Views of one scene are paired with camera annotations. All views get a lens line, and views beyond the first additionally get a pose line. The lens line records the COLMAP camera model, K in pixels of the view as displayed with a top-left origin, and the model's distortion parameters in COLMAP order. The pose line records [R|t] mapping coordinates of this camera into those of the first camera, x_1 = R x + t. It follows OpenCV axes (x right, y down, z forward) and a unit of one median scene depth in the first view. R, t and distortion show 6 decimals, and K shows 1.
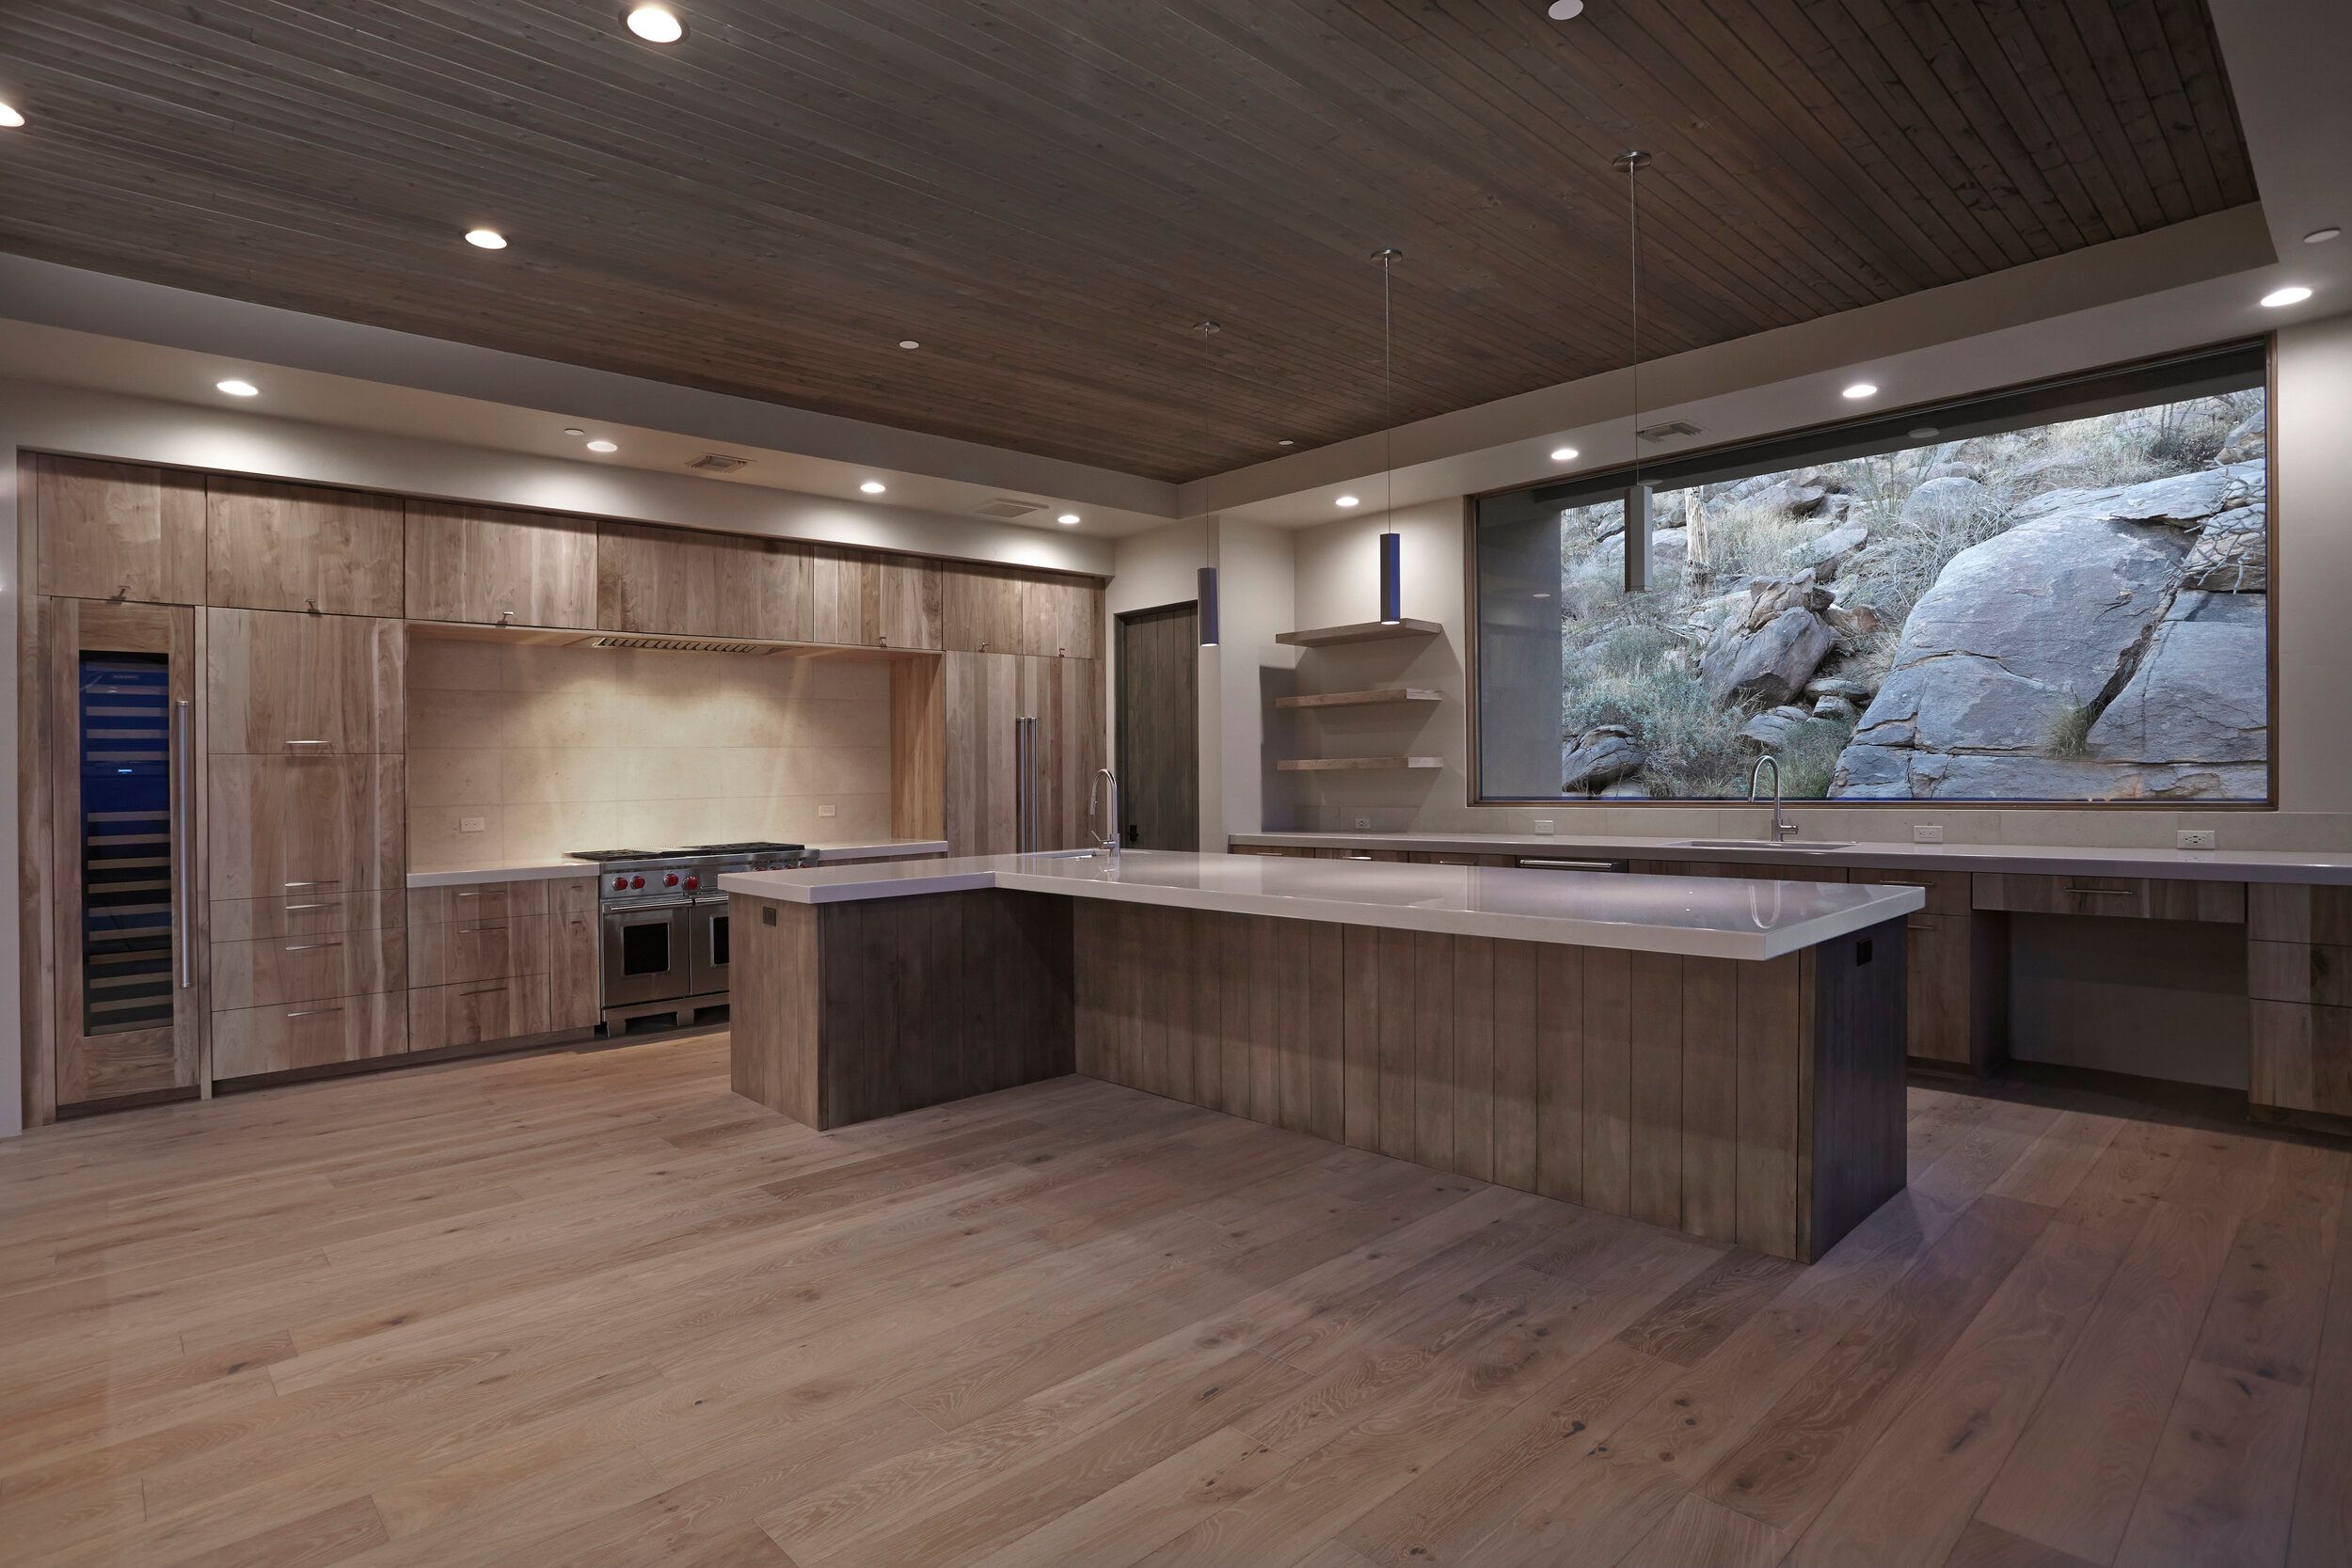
lens RADIAL K [[1185.4, 0, 1181.5], [0, 1185.4, 806.2], [0, 0, 1]] dist [-0.054235, 0.029997]
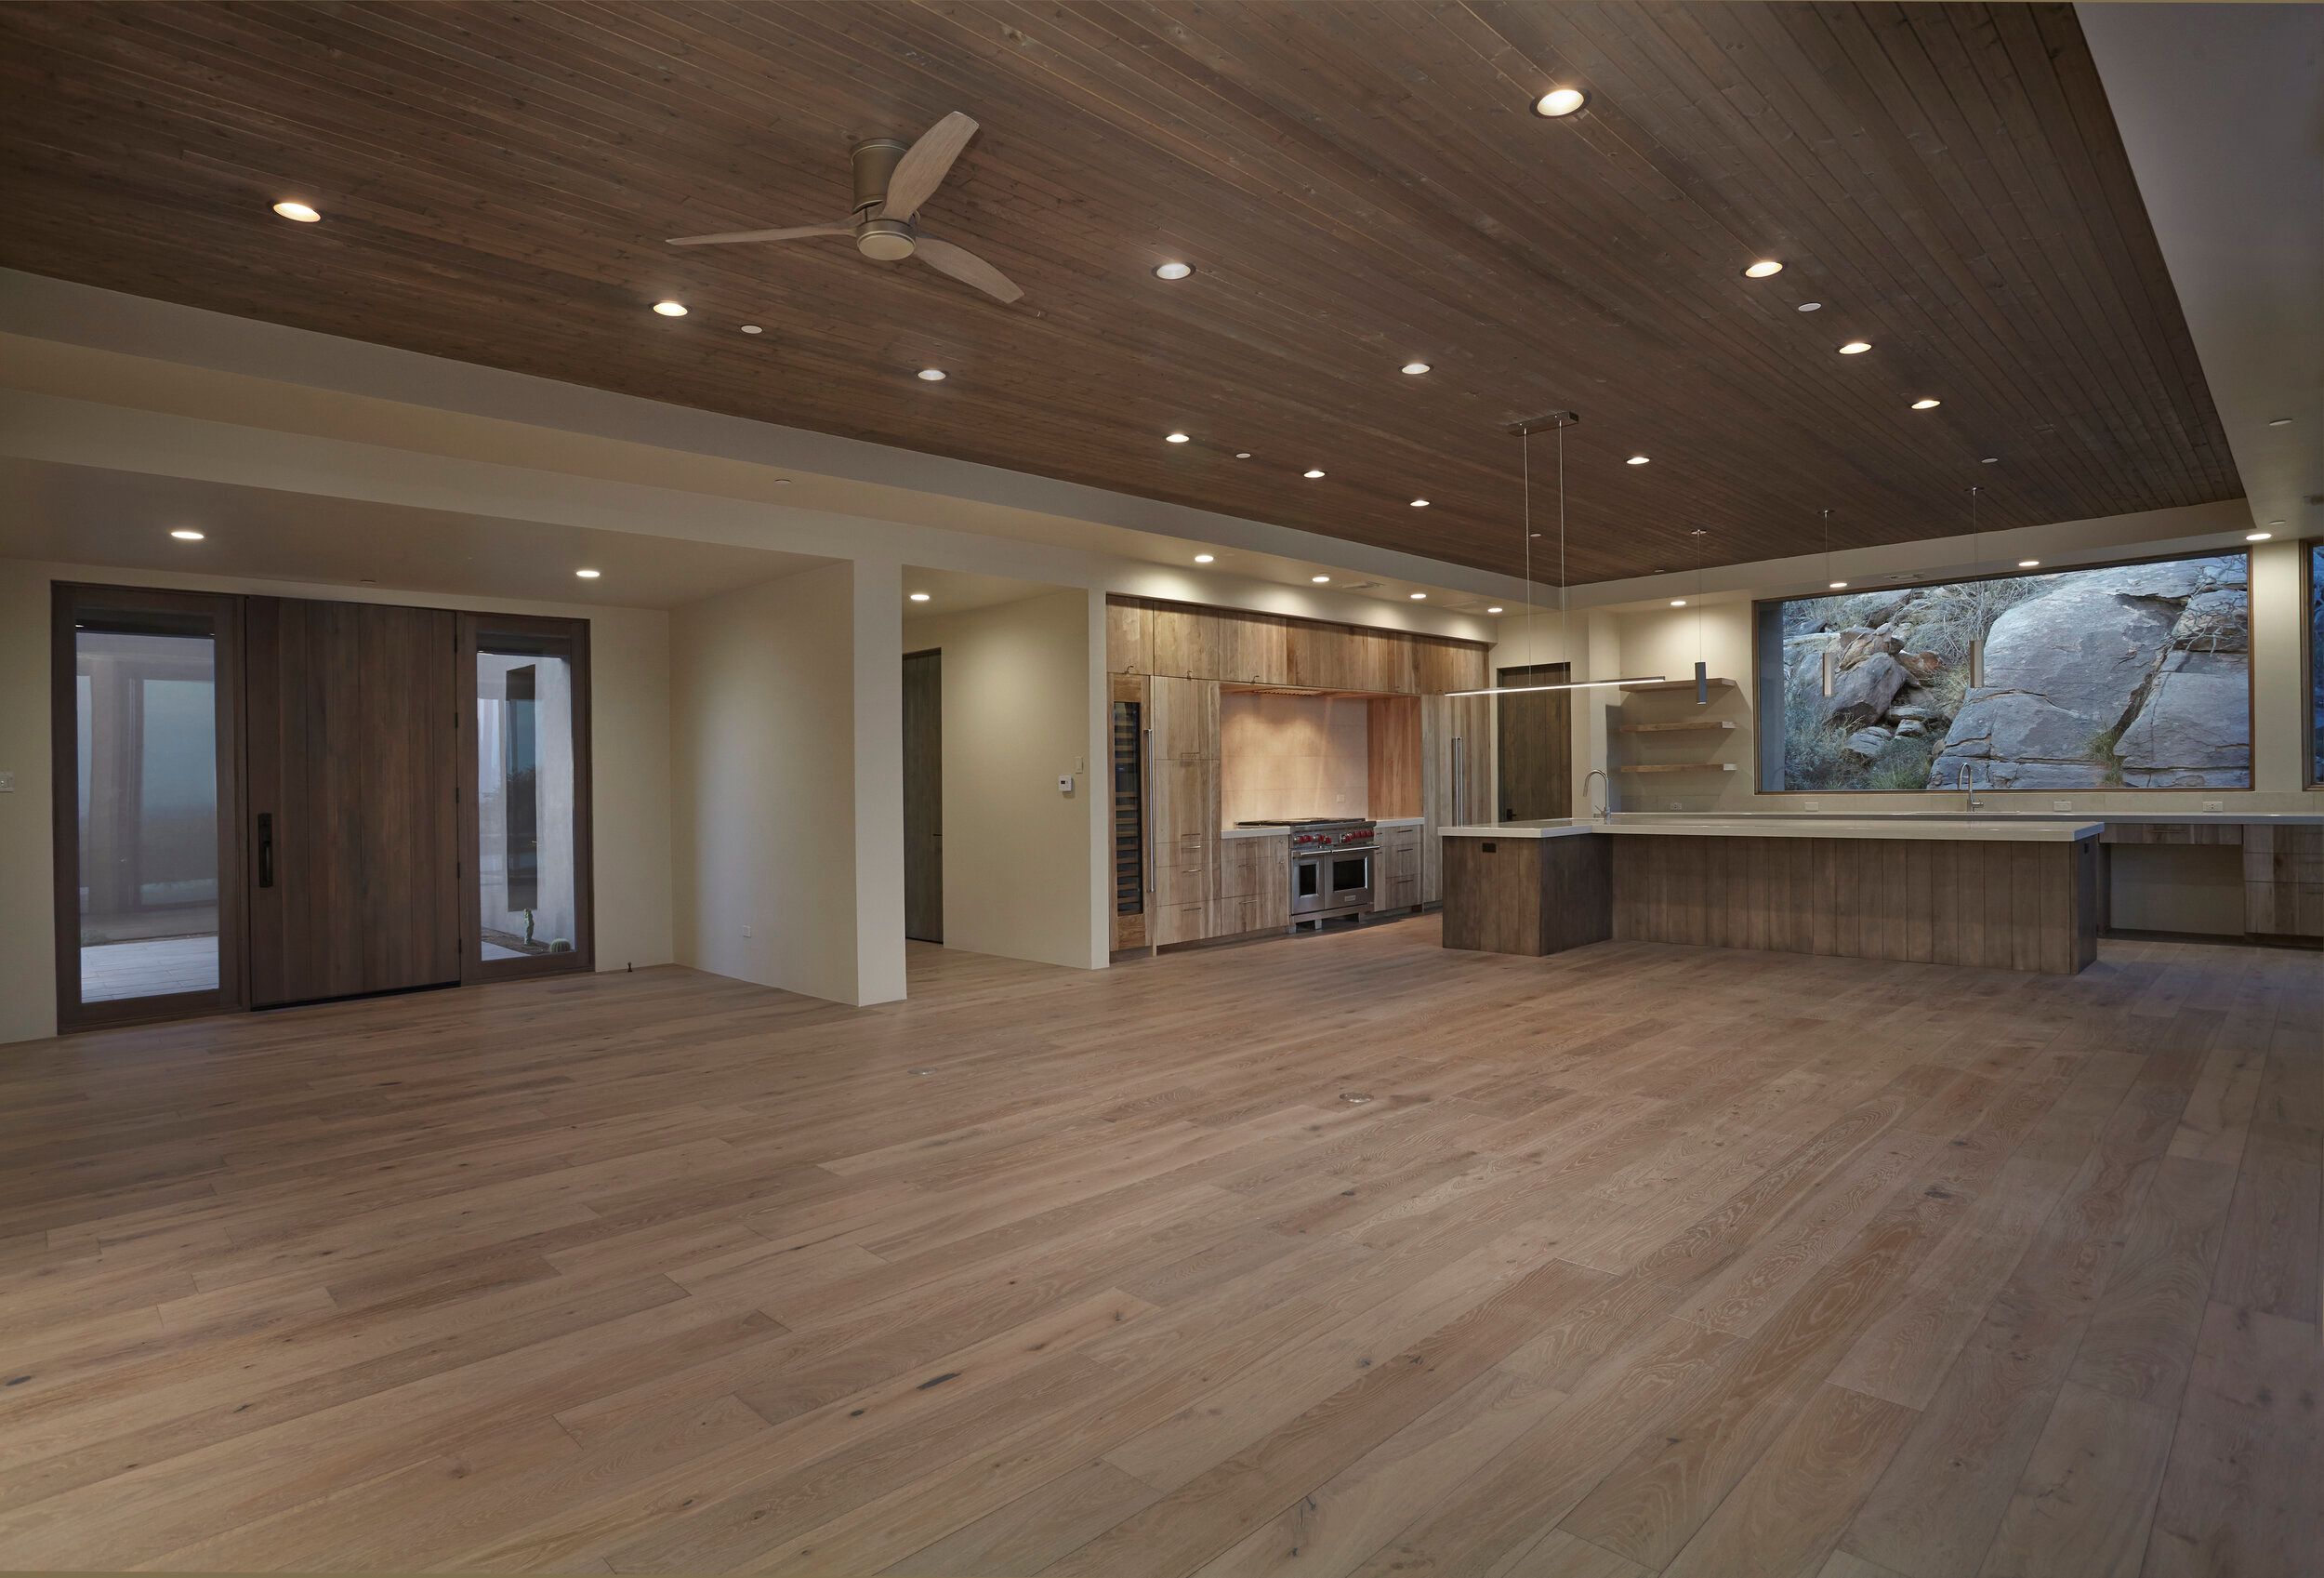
lens RADIAL K [[1190.7, 0, 1245.4], [0, 1190.7, 804.9], [0, 0, 1]] dist [-0.018800, 0.029856]
pose [[0.996869, -0.000656, 0.079063, -0.683868], [0.001366, 0.999959, -0.008927, 0.032862], [-0.079054, 0.009007, 0.996830, -0.656240]]
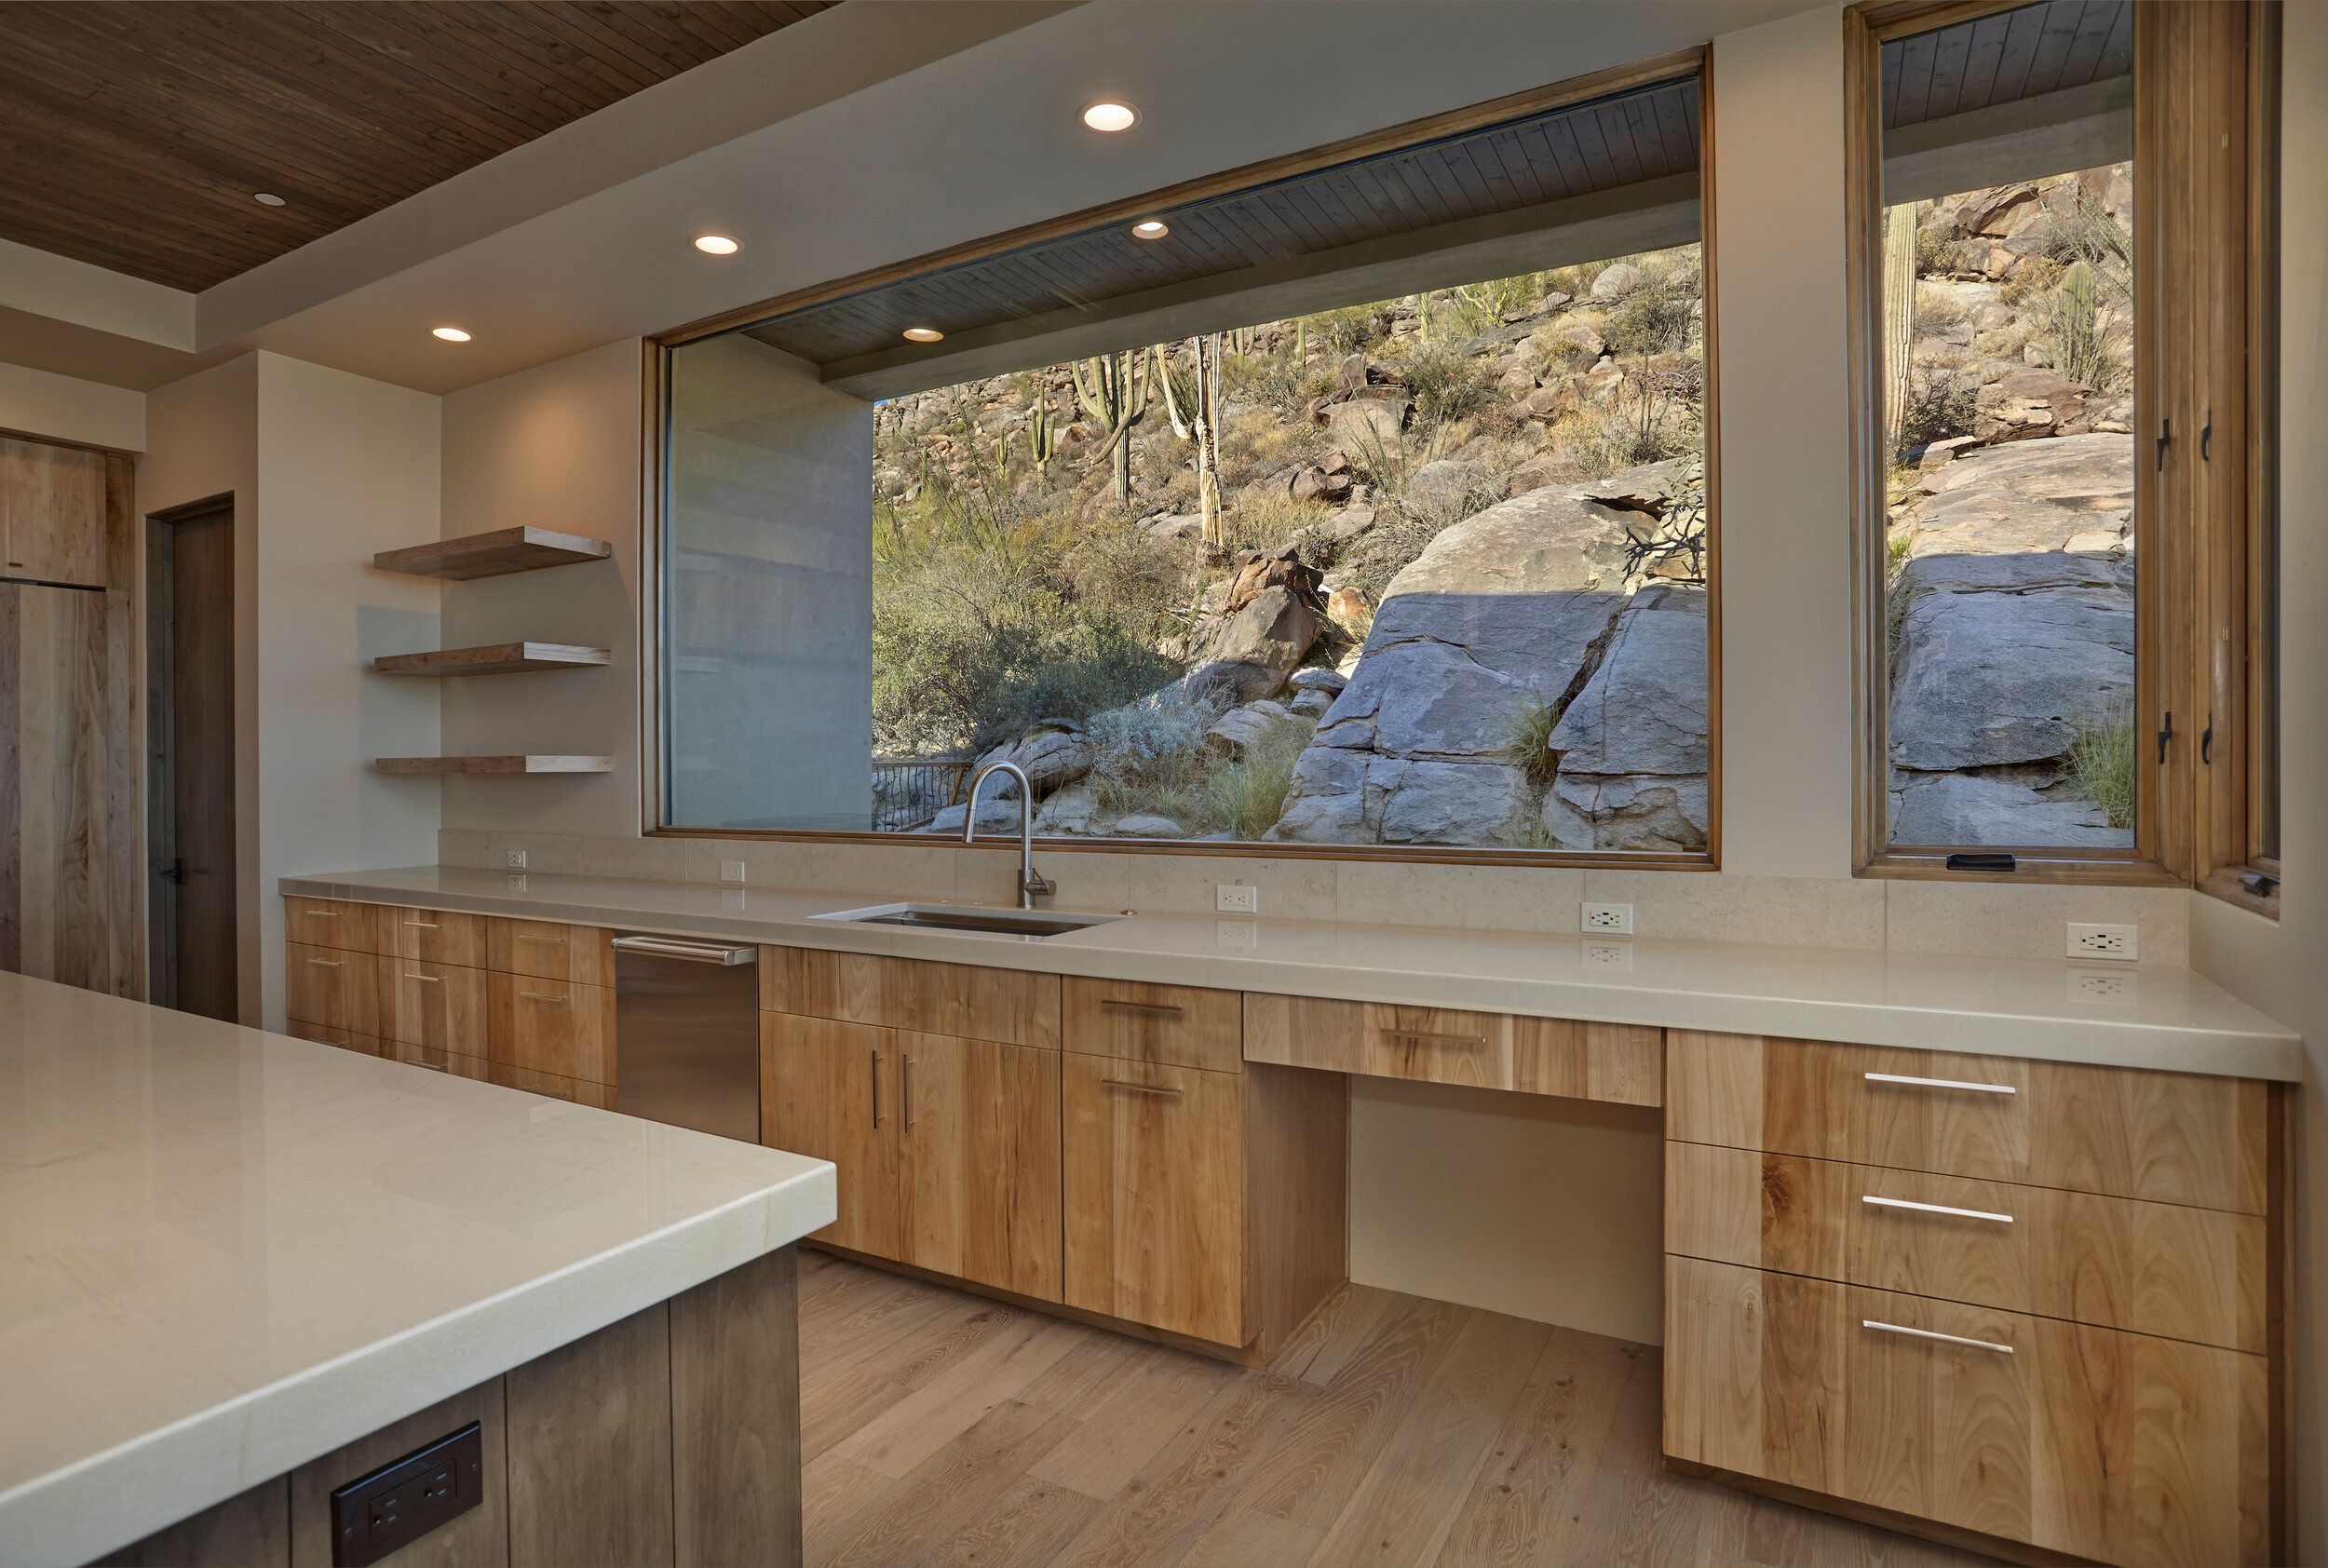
lens RADIAL K [[1227.5, 0, 1164.0], [0, 1227.5, 784.0], [0, 0, 1]] dist [-0.018482, 0.000153]
pose [[0.950374, 0.004760, 0.311072, 0.369890], [-0.000299, 0.999896, -0.014385, -0.024431], [-0.311108, 0.013578, 0.950277, 0.377390]]
